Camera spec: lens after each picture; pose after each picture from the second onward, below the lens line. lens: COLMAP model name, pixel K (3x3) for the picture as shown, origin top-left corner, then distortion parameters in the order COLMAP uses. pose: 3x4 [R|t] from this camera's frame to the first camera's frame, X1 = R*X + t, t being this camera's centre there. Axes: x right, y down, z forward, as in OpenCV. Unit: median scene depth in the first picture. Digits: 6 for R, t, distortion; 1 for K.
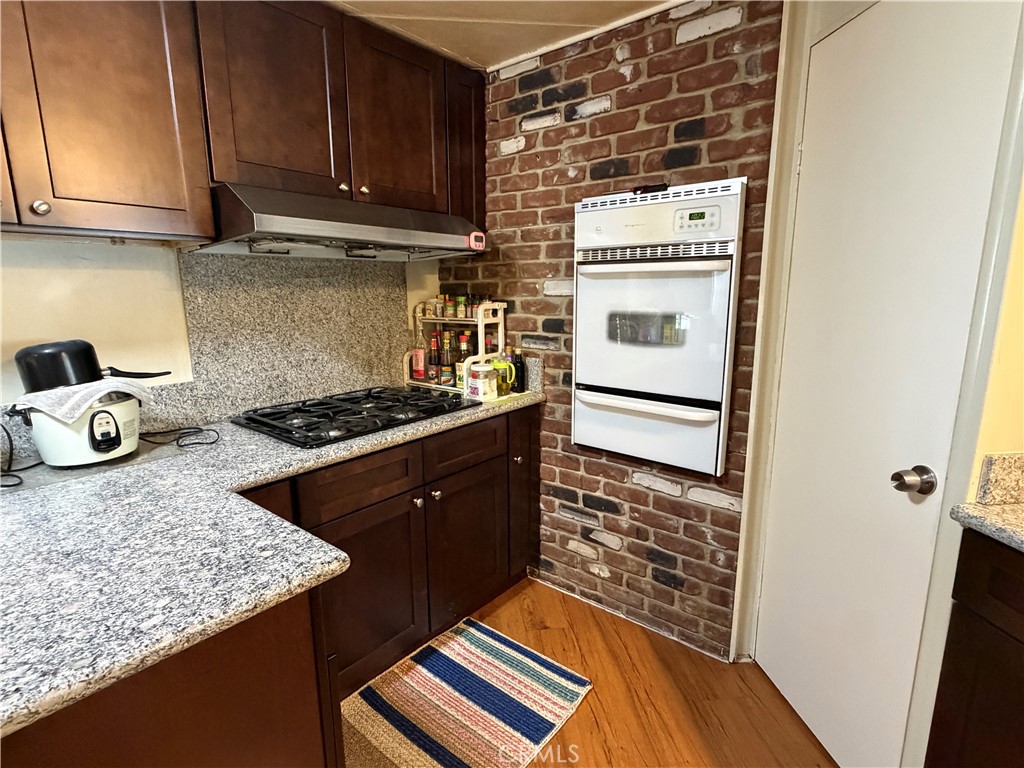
lens RADIAL K [[515.7, 0, 507.7], [0, 515.7, 388.3], [0, 0, 1]] dist [-0.003486, 0.002817]
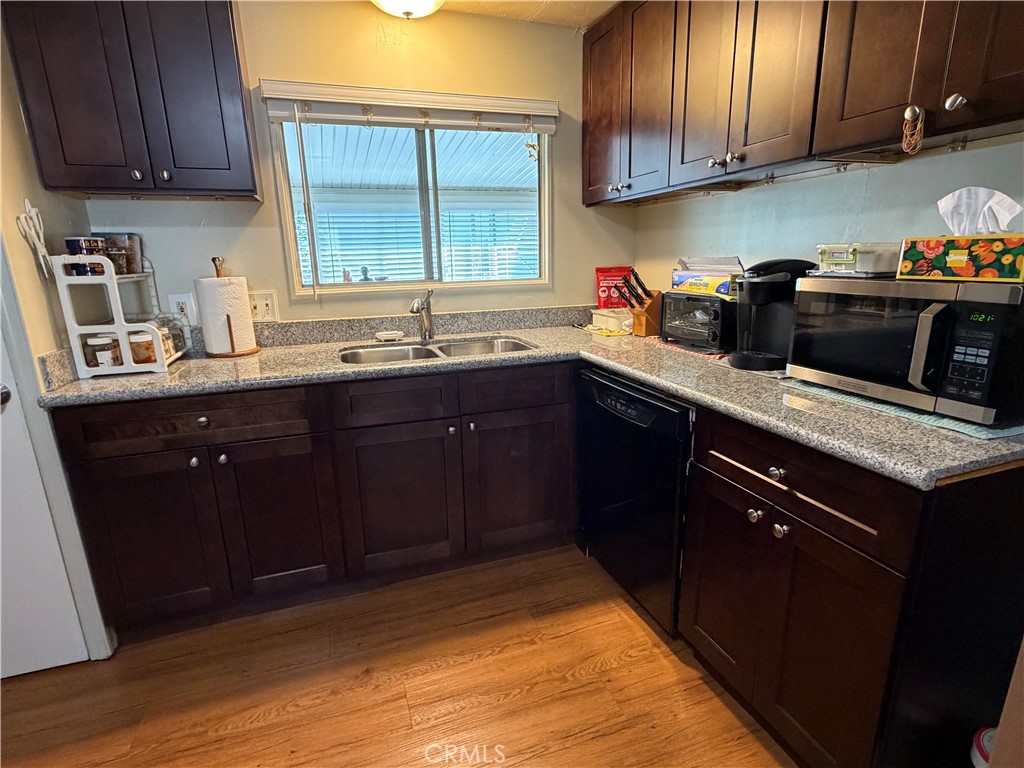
lens RADIAL K [[515.7, 0, 512.2], [0, 515.7, 389.1], [0, 0, 1]] dist [-0.003486, 0.002817]
pose [[-0.230641, -0.232025, 0.944970, -0.412357], [0.207472, 0.937095, 0.280730, 0.048813], [-0.950663, 0.260803, -0.167994, 0.015768]]
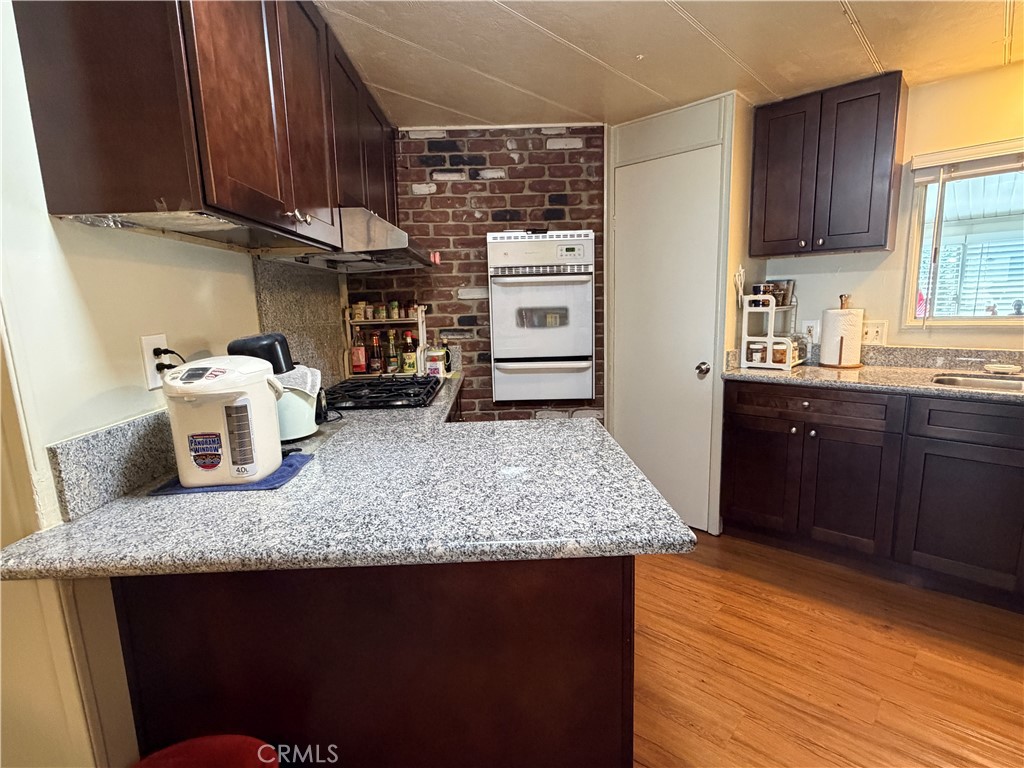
lens RADIAL K [[515.7, 0, 508.1], [0, 515.7, 386.9], [0, 0, 1]] dist [-0.003486, 0.002817]
pose [[0.758257, -0.119913, 0.640833, -0.880433], [0.147990, 0.988939, 0.009943, 0.068092], [-0.634937, 0.087298, 0.767616, -0.144708]]
